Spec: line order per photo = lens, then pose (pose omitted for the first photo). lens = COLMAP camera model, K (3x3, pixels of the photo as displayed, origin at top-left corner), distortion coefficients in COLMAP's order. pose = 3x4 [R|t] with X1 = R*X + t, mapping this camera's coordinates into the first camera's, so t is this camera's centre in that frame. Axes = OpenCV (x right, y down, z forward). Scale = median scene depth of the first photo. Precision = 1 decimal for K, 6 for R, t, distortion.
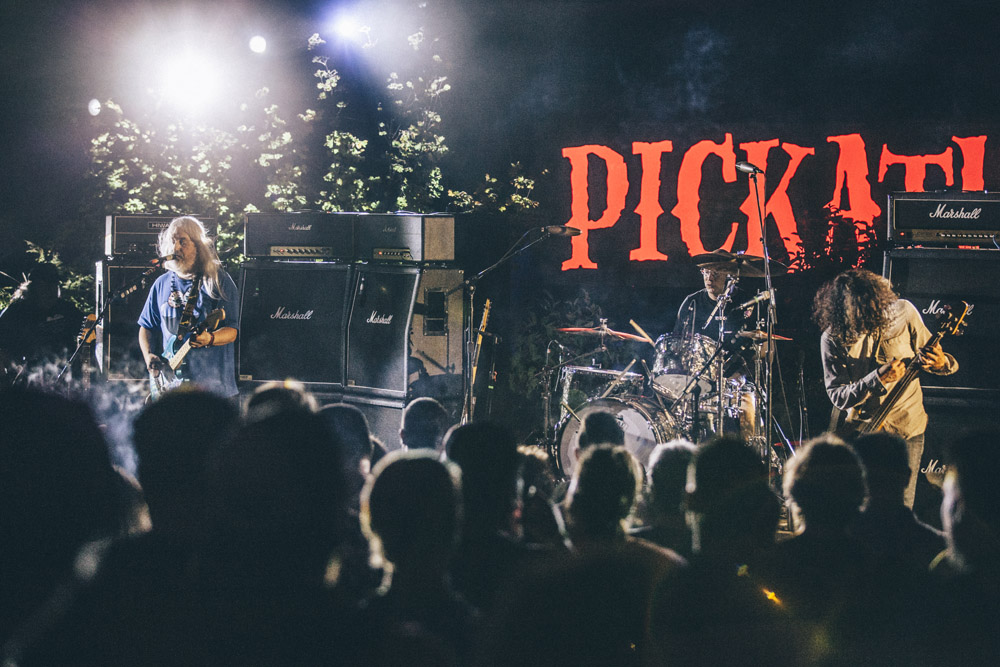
lens RADIAL K [[3096.6, 0, 502.7], [0, 3096.6, 340.5], [0, 0, 1]] dist [1.036115, 0.000000]
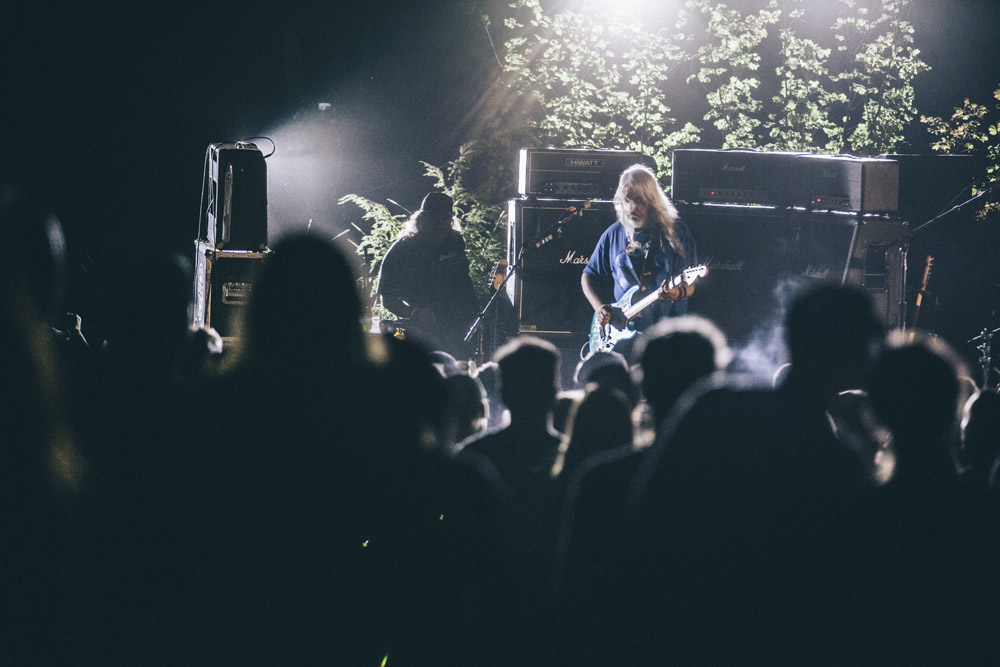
lens RADIAL K [[5980.9, 0, 499.9], [0, 5980.9, 333.5], [0, 0, 1]] dist [-0.132679, 0.000000]
pose [[0.992125, 0.021698, -0.123362, 0.068636], [-0.020226, 0.999709, 0.013172, -0.008571], [0.123612, -0.010573, 0.992274, -0.597714]]
